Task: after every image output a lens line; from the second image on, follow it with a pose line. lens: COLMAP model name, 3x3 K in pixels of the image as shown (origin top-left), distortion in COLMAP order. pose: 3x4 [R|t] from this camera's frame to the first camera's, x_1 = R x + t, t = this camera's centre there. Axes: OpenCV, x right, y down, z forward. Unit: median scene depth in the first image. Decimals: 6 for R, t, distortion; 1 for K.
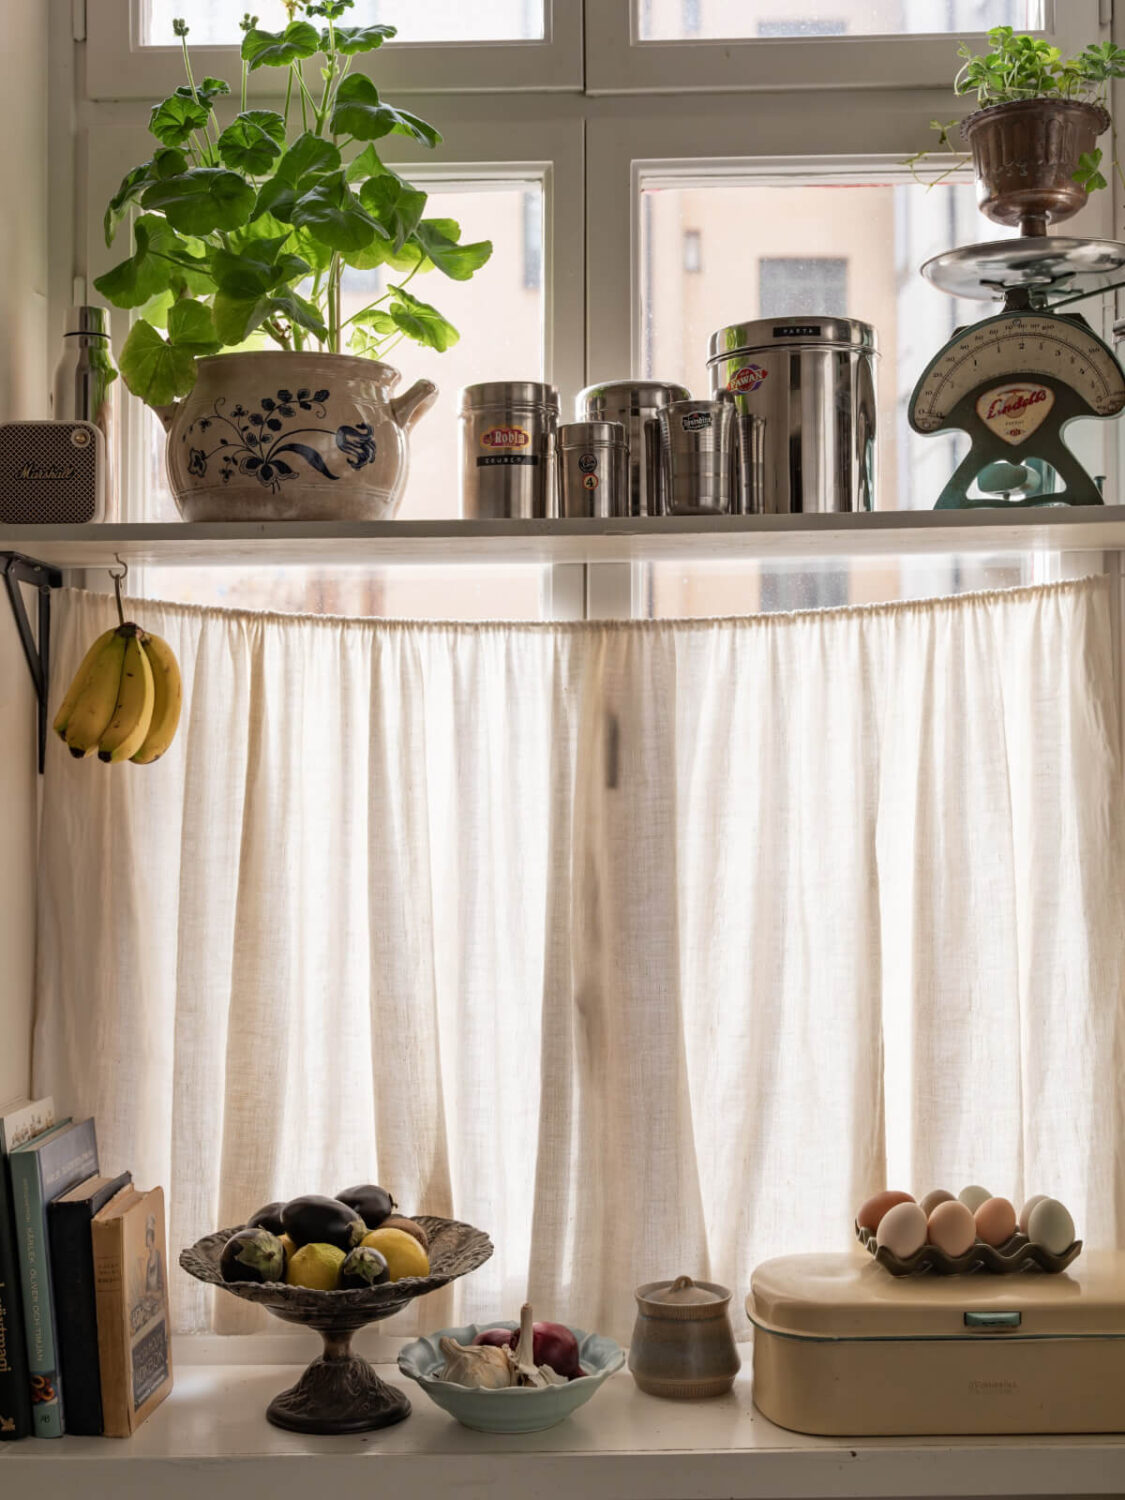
lens RADIAL K [[1703.2, 0, 561.5], [0, 1703.2, 826.1], [0, 0, 1]] dist [-0.002531, -0.000489]
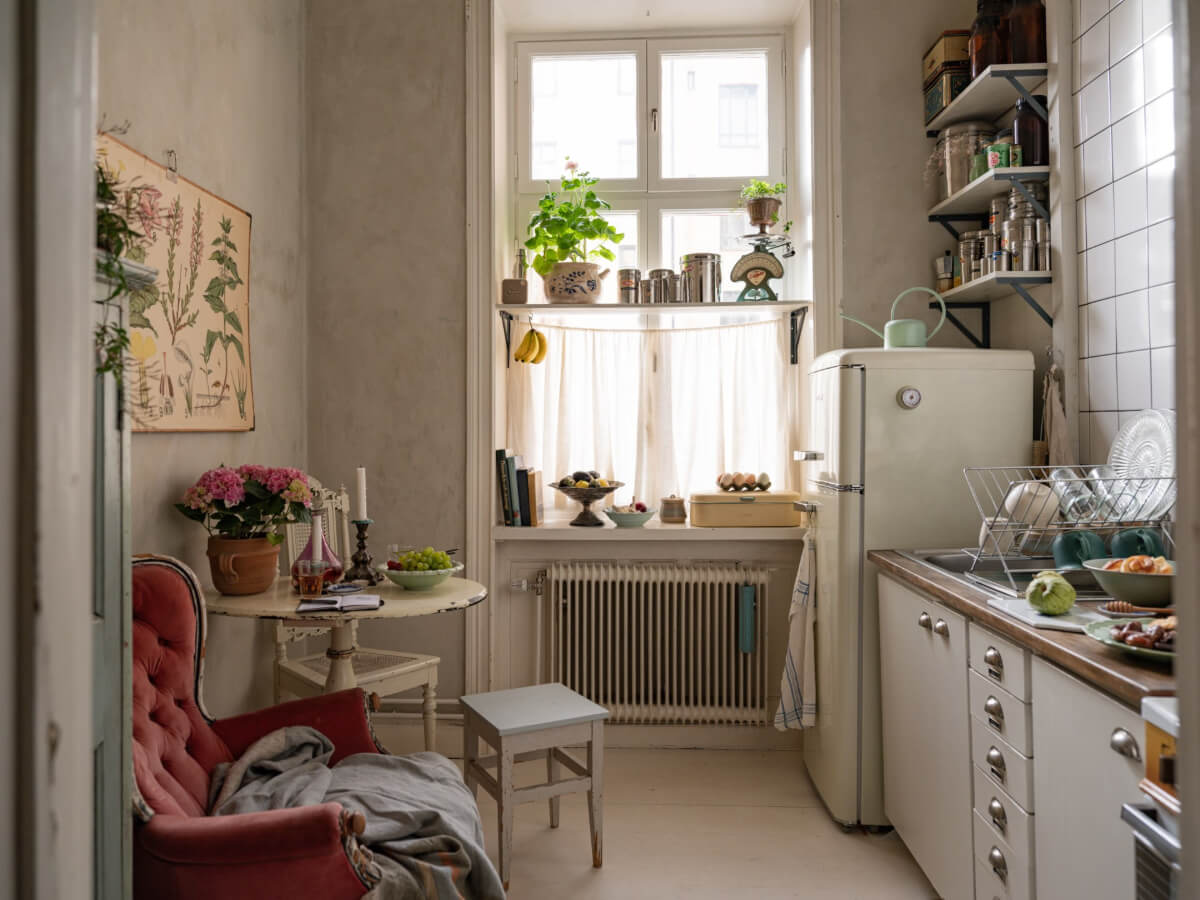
lens RADIAL K [[762.5, 0, 678.2], [0, 762.5, 417.9], [0, 0, 1]] dist [0.004107, -0.000299]
pose [[0.998318, -0.001290, 0.057955, -0.019125], [0.002407, 0.999812, -0.019215, 0.121984], [-0.057920, 0.019323, 0.998134, -0.779932]]
